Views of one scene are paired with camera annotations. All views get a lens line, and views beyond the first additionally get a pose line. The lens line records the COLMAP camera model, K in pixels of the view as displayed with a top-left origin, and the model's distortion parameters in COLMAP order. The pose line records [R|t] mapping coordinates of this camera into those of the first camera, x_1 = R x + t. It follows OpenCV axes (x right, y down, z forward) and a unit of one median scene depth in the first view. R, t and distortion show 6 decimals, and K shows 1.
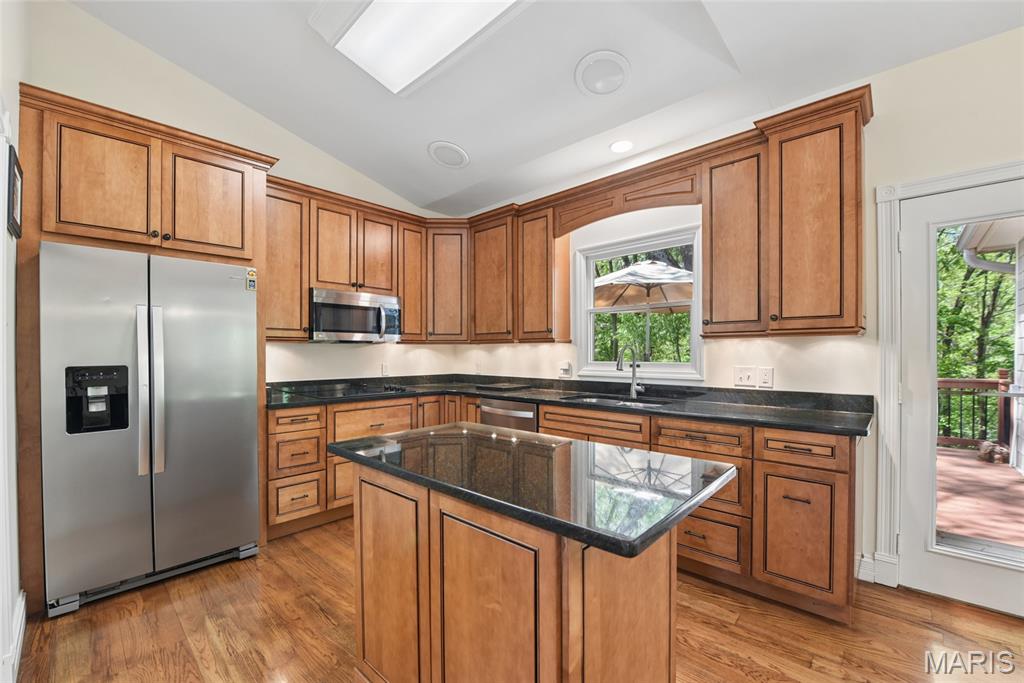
lens RADIAL K [[417.8, 0, 516.0], [0, 417.8, 352.9], [0, 0, 1]] dist [-0.019264, -0.000709]
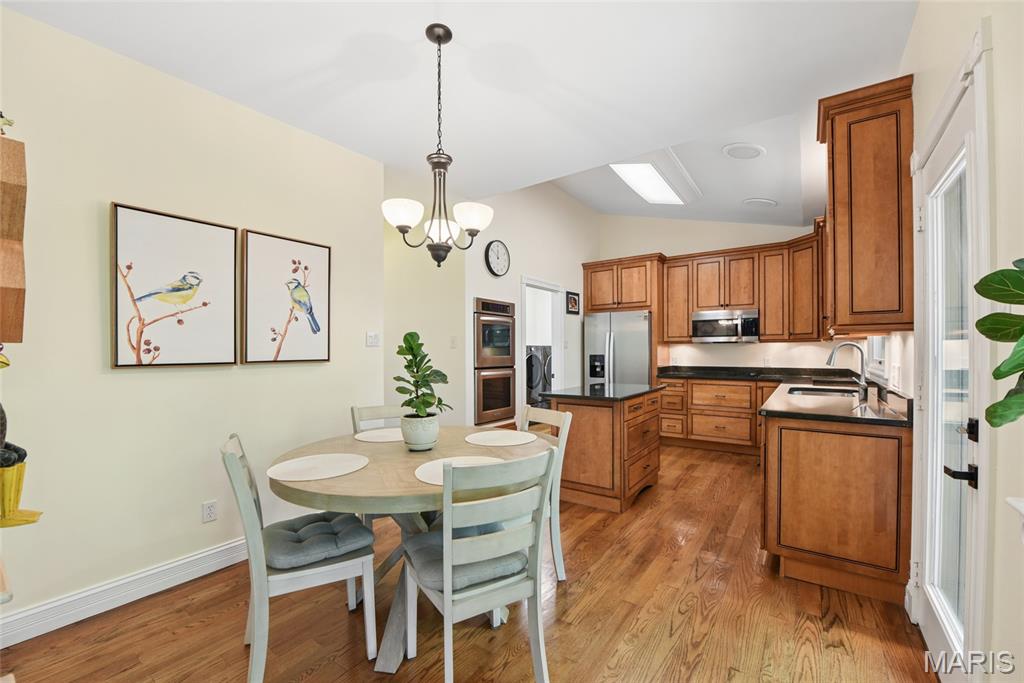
lens RADIAL K [[417.8, 0, 514.8], [0, 417.8, 352.7], [0, 0, 1]] dist [-0.019264, -0.000709]
pose [[0.115401, -0.001497, -0.993318, 1.244766], [0.000904, 0.999999, -0.001402, 0.015036], [0.993319, -0.000736, 0.115402, 0.064869]]
